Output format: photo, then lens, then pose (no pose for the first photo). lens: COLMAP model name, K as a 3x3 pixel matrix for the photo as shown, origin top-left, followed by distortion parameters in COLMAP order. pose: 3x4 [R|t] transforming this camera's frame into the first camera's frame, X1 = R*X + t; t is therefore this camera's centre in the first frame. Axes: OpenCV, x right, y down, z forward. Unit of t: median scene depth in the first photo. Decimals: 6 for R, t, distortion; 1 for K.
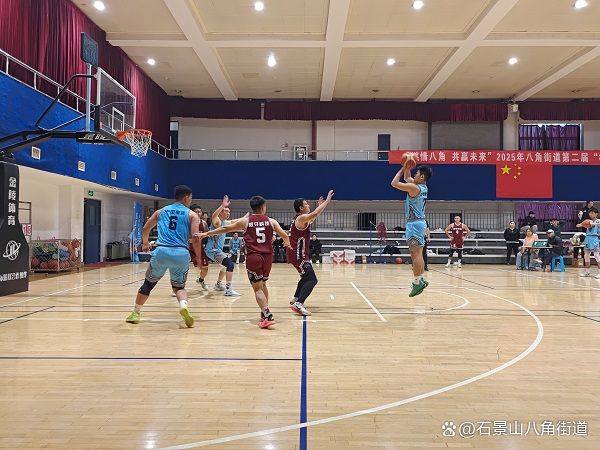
lens RADIAL K [[473.4, 0, 300.0], [0, 473.4, 225.0], [0, 0, 1]] dist [0.010933, 0.003207]
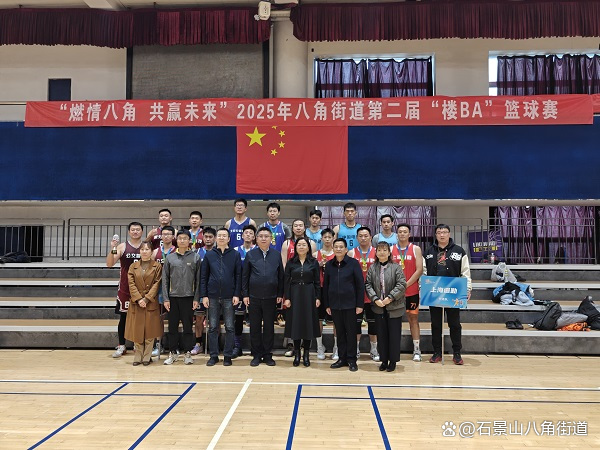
lens RADIAL K [[488.8, 0, 300.0], [0, 488.8, 225.0], [0, 0, 1]] dist [0.008969, 0.005864]
pose [[0.999703, -0.004855, -0.023895, 0.486127], [0.003977, 0.999320, -0.036666, -0.006177], [0.024057, 0.036560, 0.999042, 0.491054]]
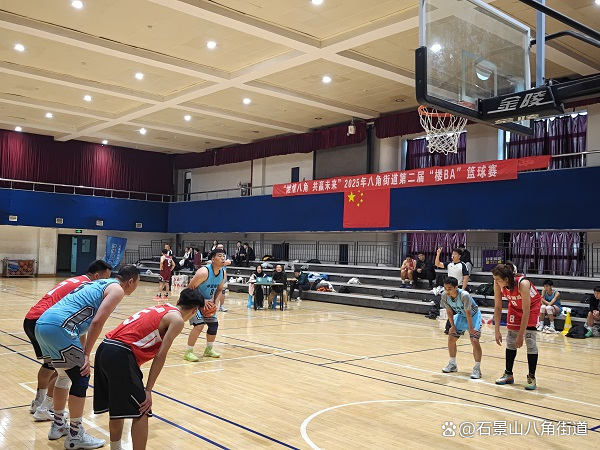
lens RADIAL K [[596.8, 0, 300.0], [0, 596.8, 225.0], [0, 0, 1]] dist [0.006888, -0.001882]
pose [[0.676503, -0.021136, -0.736137, 1.194392], [-0.017659, 0.998835, -0.044907, -0.009694], [0.736228, 0.043380, 0.675341, 0.155148]]
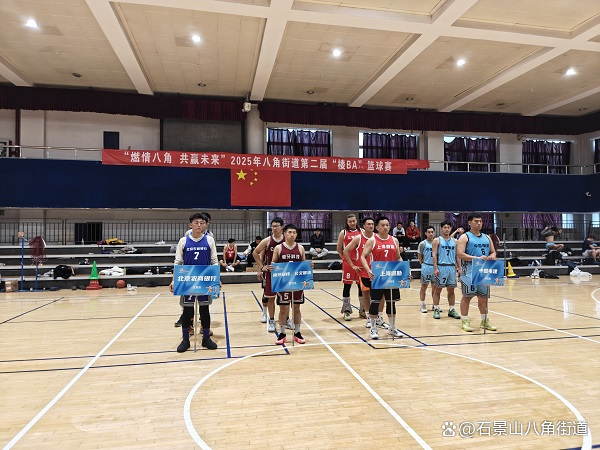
lens RADIAL K [[404.9, 0, 300.0], [0, 404.9, 225.0], [0, 0, 1]] dist [0.008819, 0.000151]
pose [[0.974655, -0.004497, 0.223667, 0.365805], [0.007311, 0.999904, -0.011754, -0.011069], [-0.223593, 0.013091, 0.974595, 0.222000]]
